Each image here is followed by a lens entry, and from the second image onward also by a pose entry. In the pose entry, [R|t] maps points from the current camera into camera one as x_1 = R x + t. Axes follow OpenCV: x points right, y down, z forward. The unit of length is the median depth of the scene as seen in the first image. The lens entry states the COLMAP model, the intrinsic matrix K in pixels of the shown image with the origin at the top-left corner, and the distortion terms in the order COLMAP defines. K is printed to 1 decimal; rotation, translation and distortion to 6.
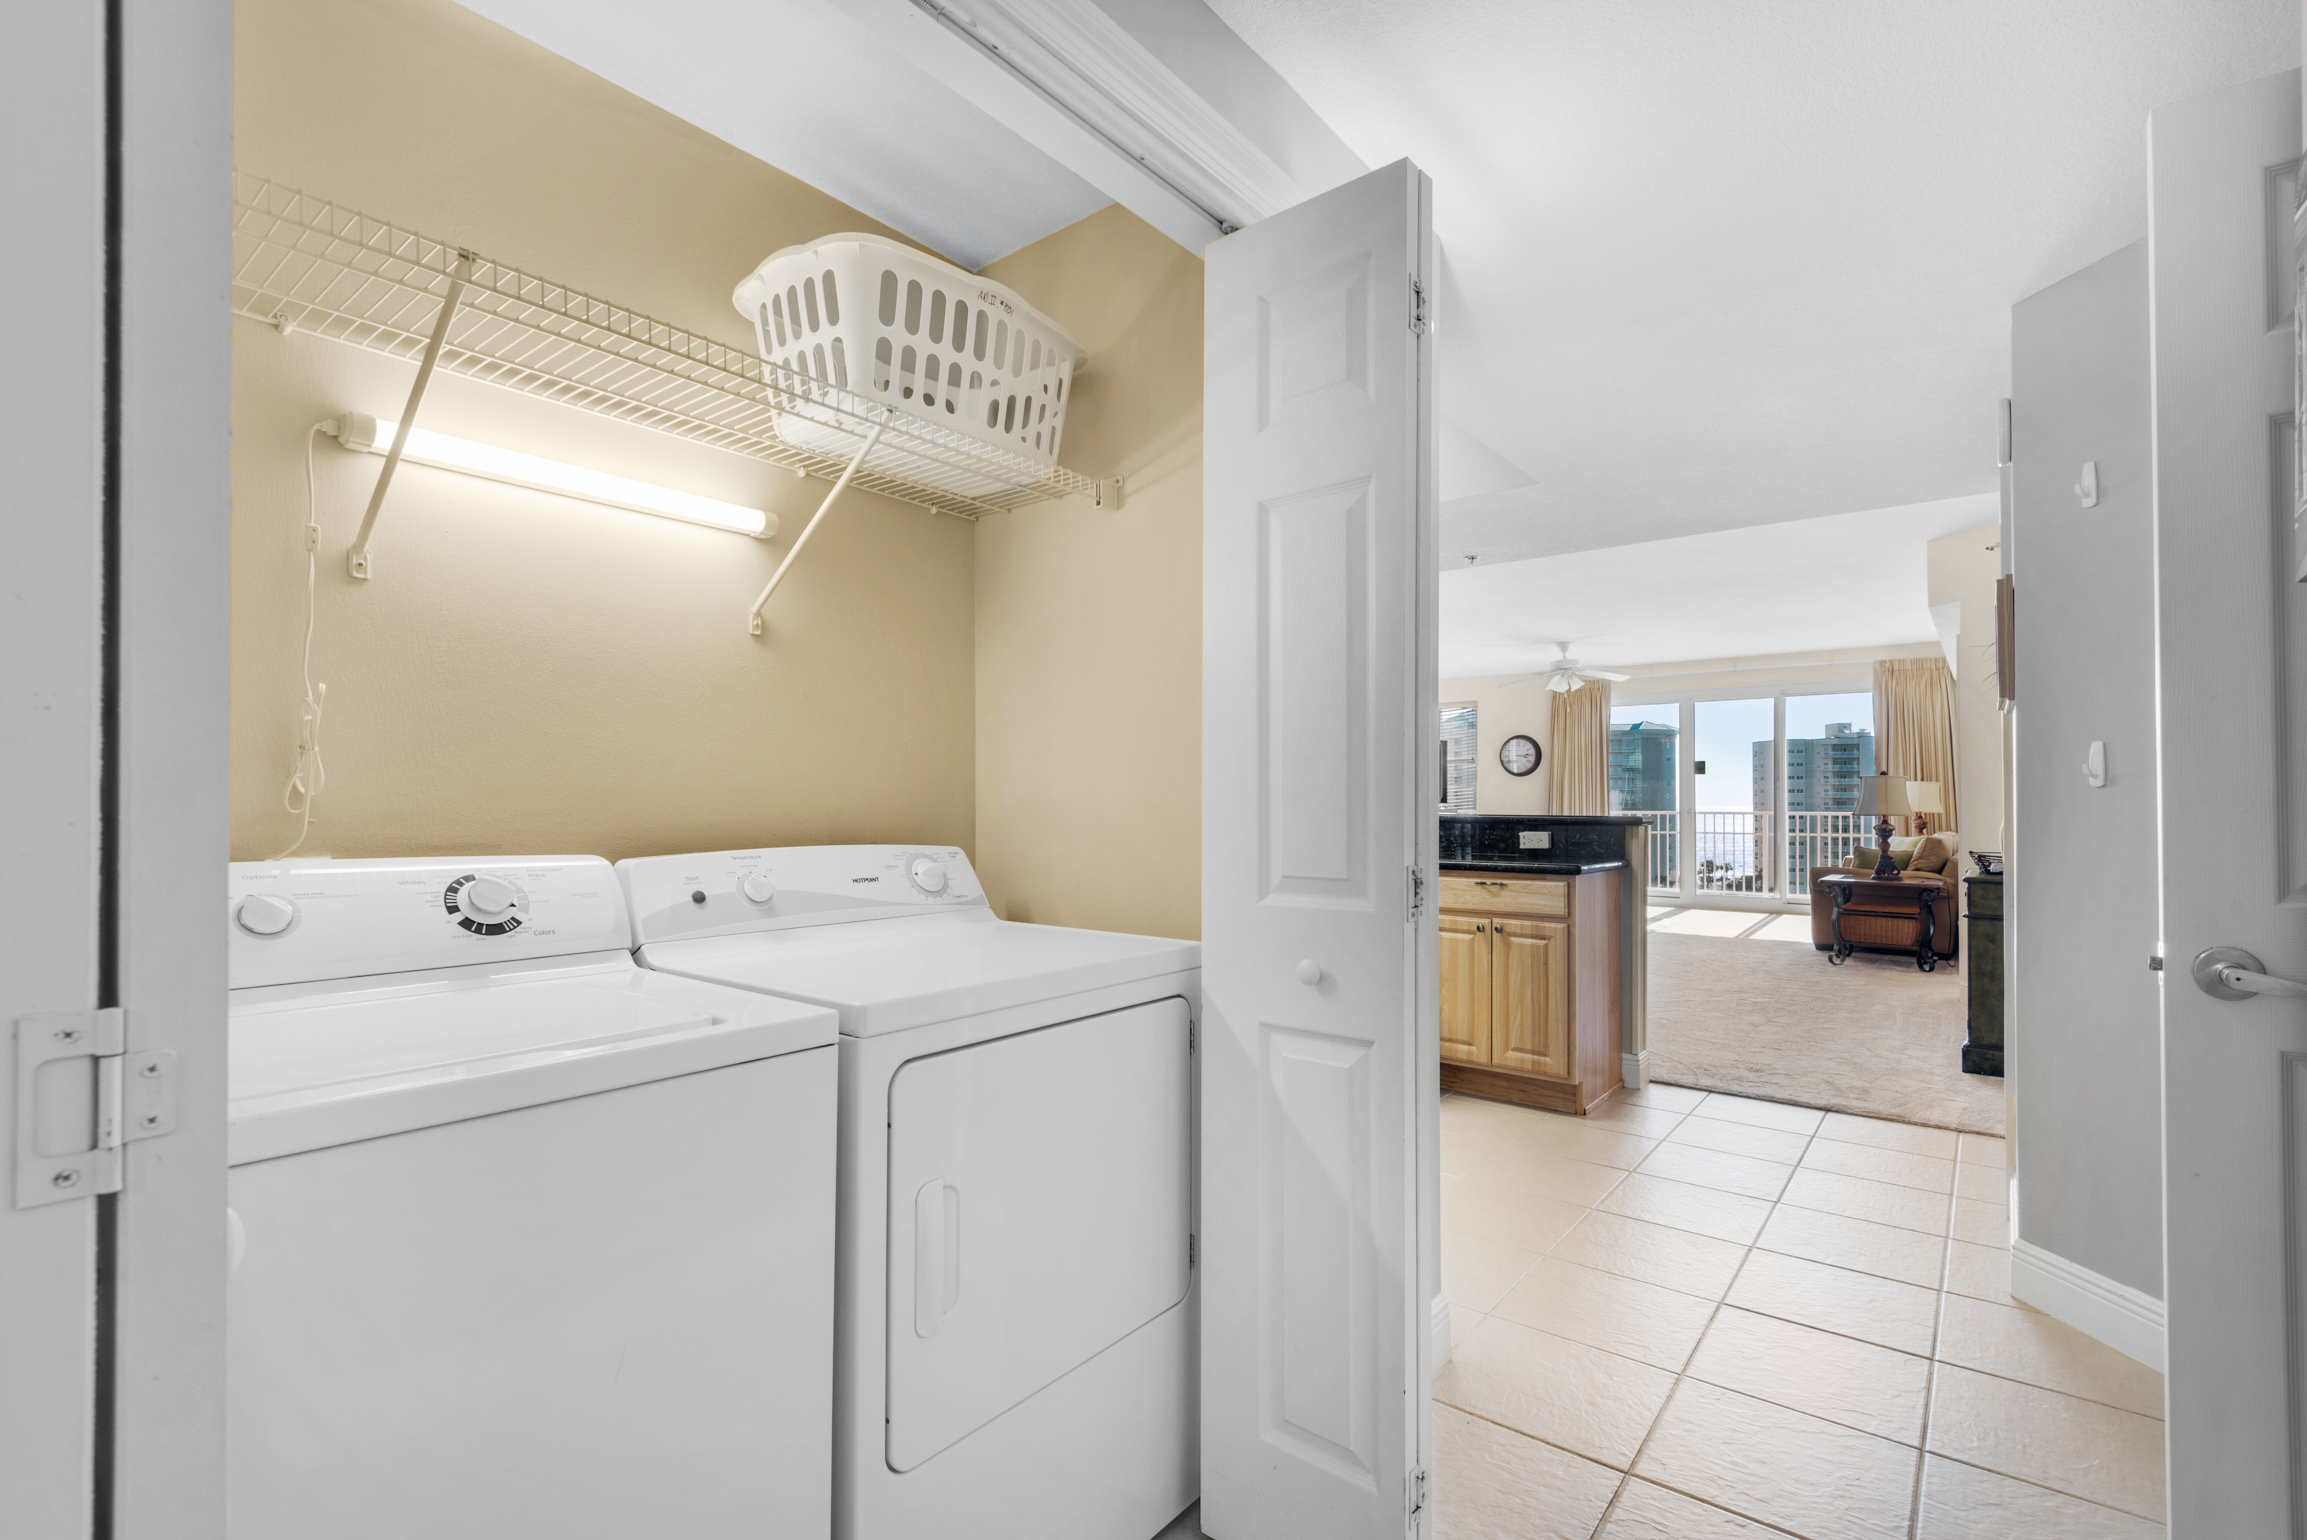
lens RADIAL K [[1063.4, 0, 1153.5], [0, 1063.4, 770.0], [0, 0, 1]] dist [0.035423, 0.000013]
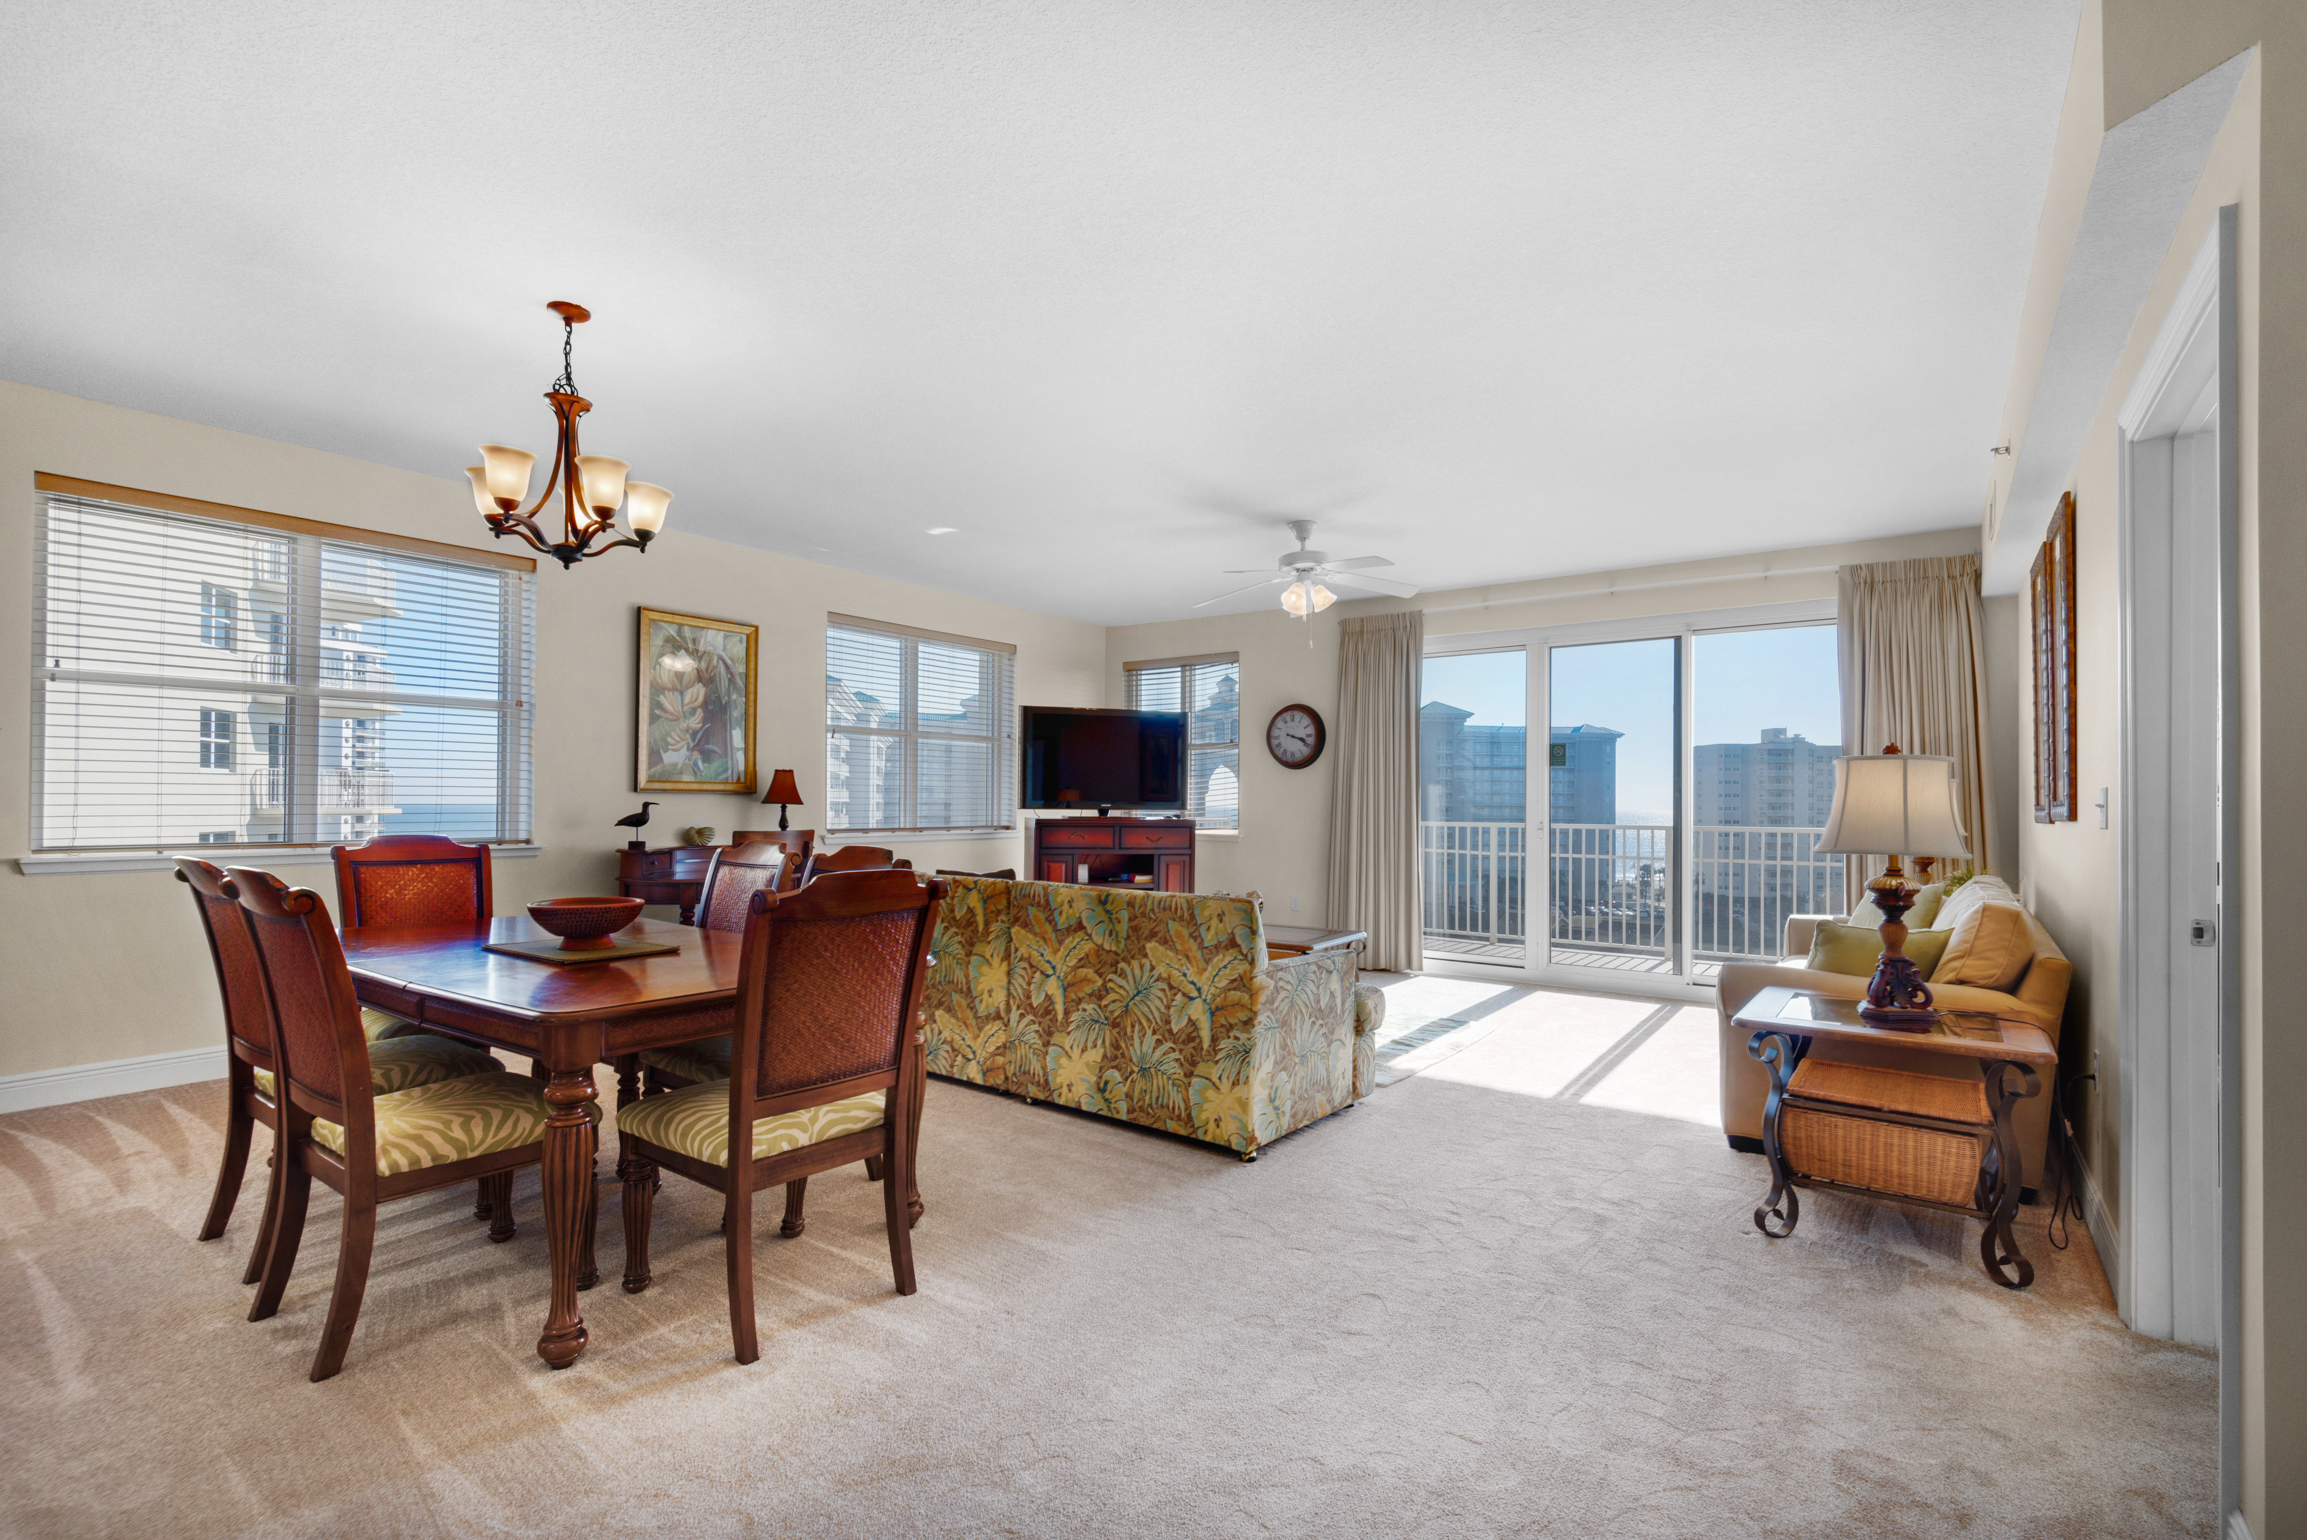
lens RADIAL K [[1063.4, 0, 1153.5], [0, 1063.4, 770.0], [0, 0, 1]] dist [0.035423, 0.000013]
pose [[0.999027, 0.008872, 0.043192, 0.386082], [-0.008901, 0.999960, 0.000468, 0.012376], [-0.043186, -0.000852, 0.999067, 0.613000]]
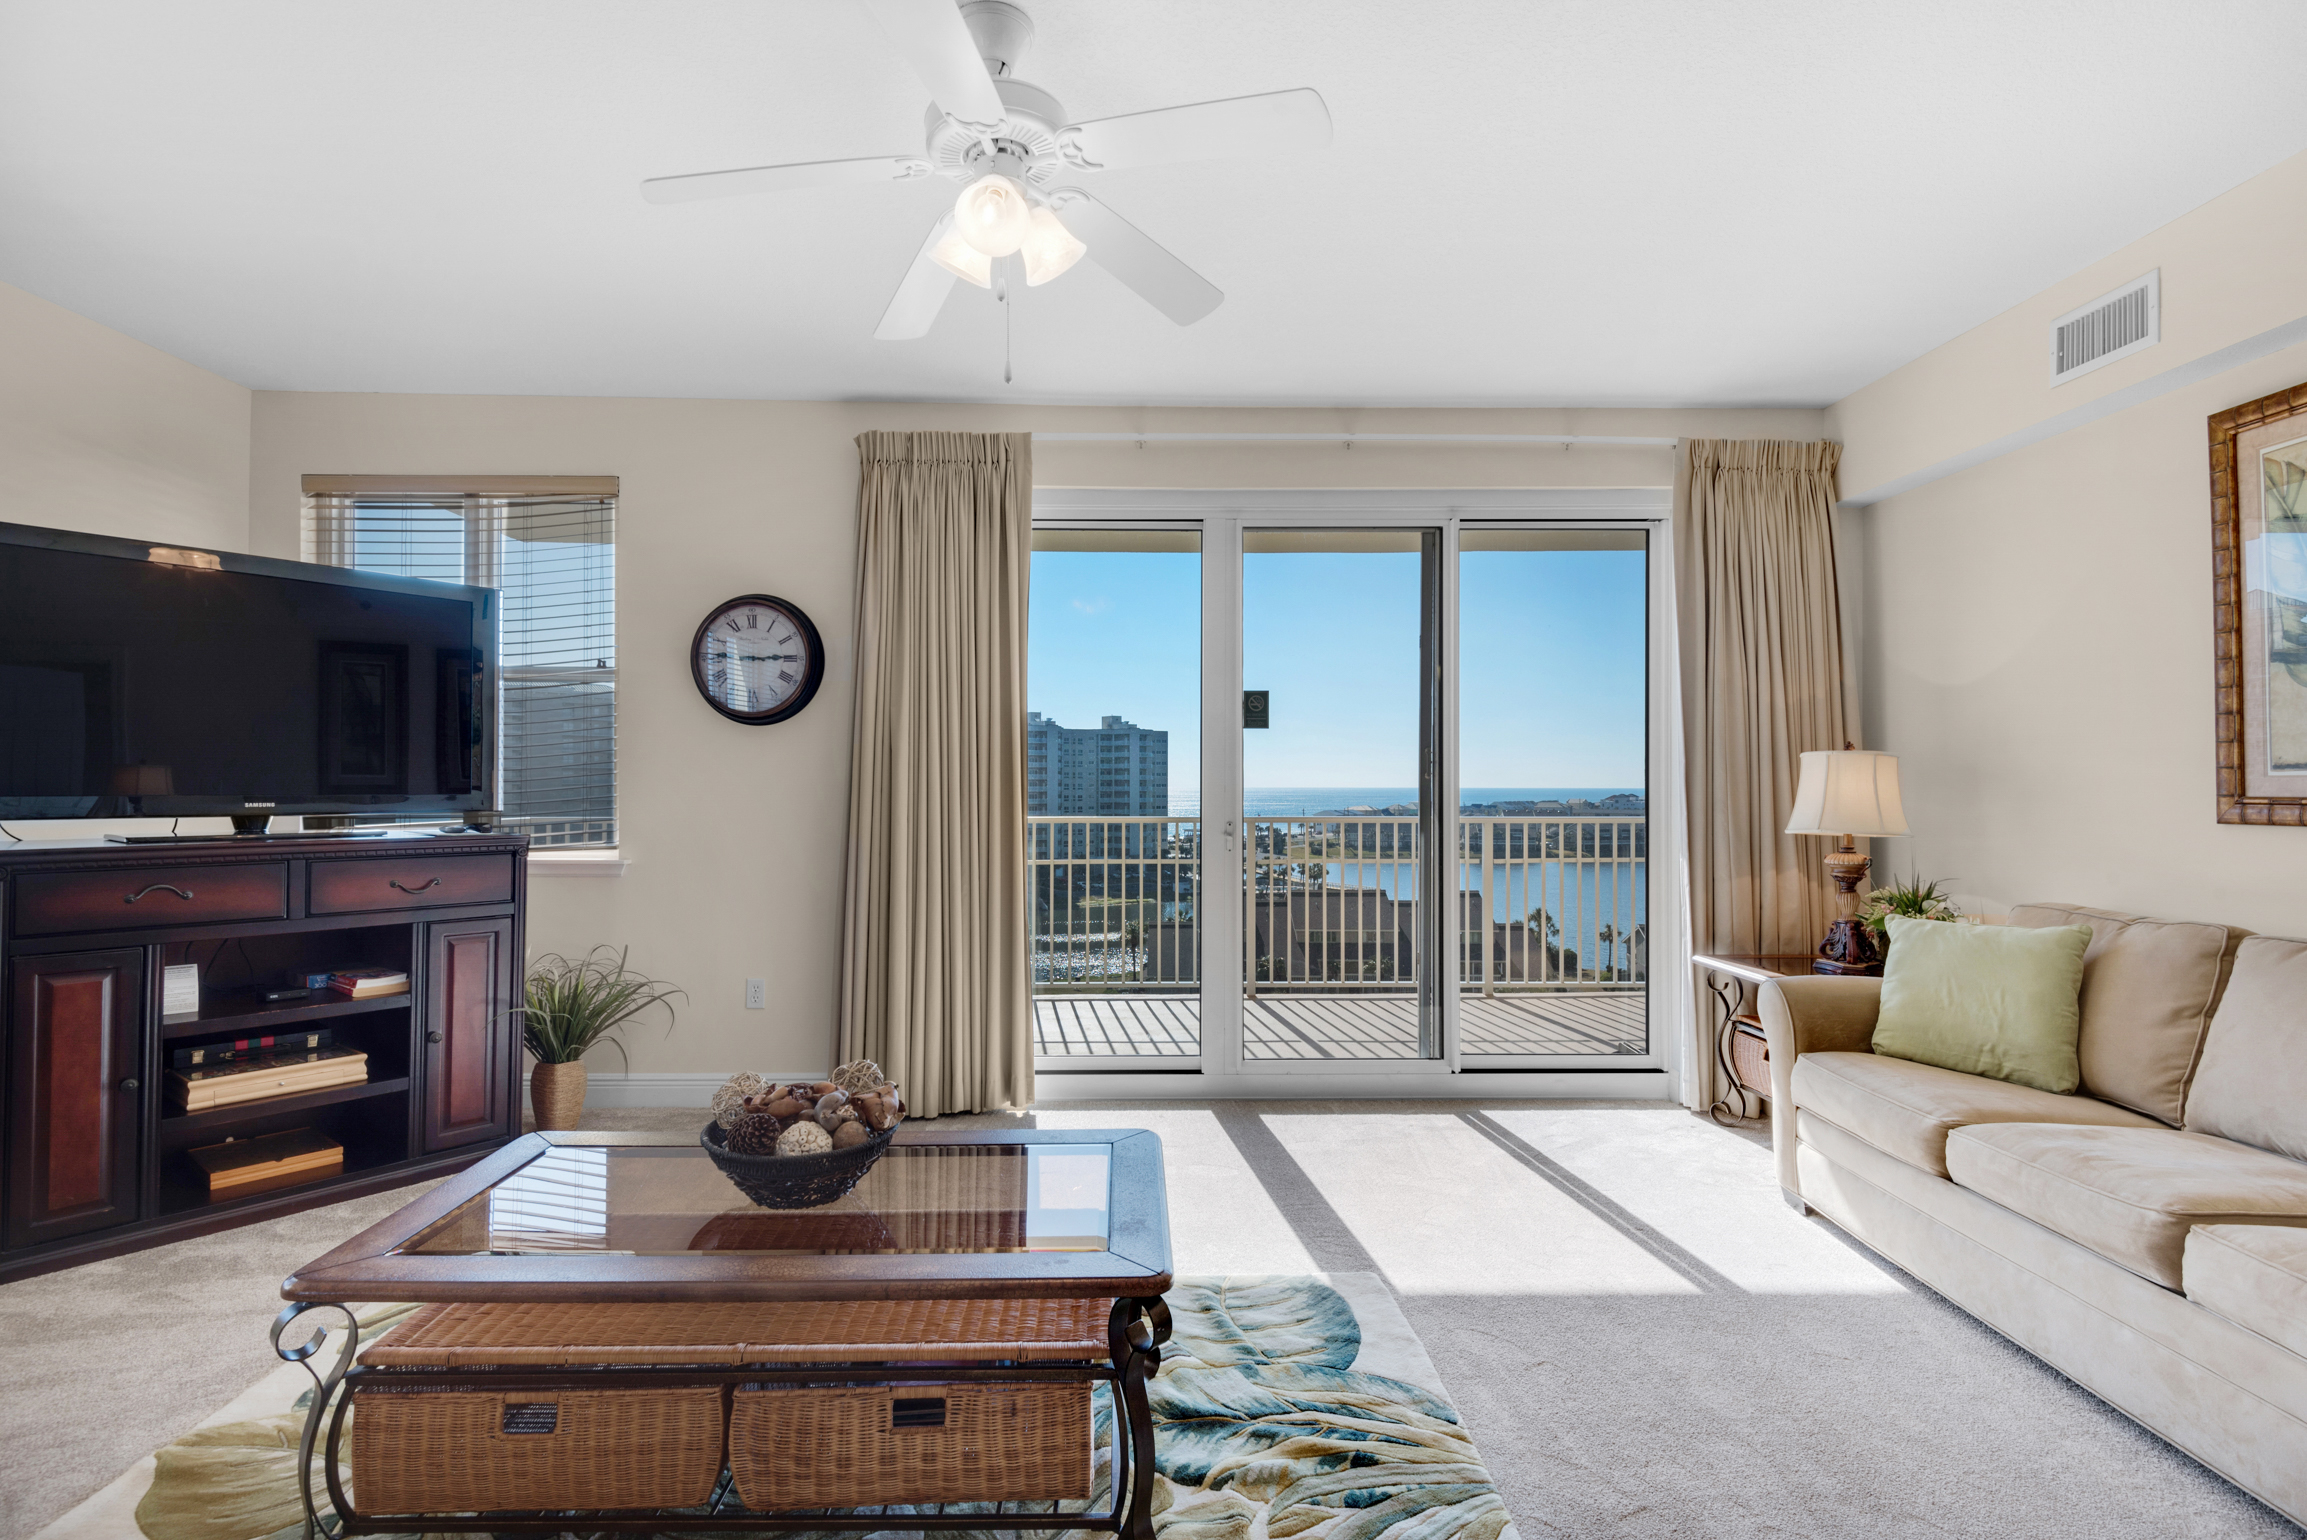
lens RADIAL K [[1108.4, 0, 1153.5], [0, 1108.4, 770.0], [0, 0, 1]] dist [0.001567, 0.000028]
pose [[0.755113, 0.013604, 0.655454, 0.363694], [-0.018044, 0.999837, 0.000036, 0.028627], [-0.655347, -0.011854, 0.755235, 1.128791]]
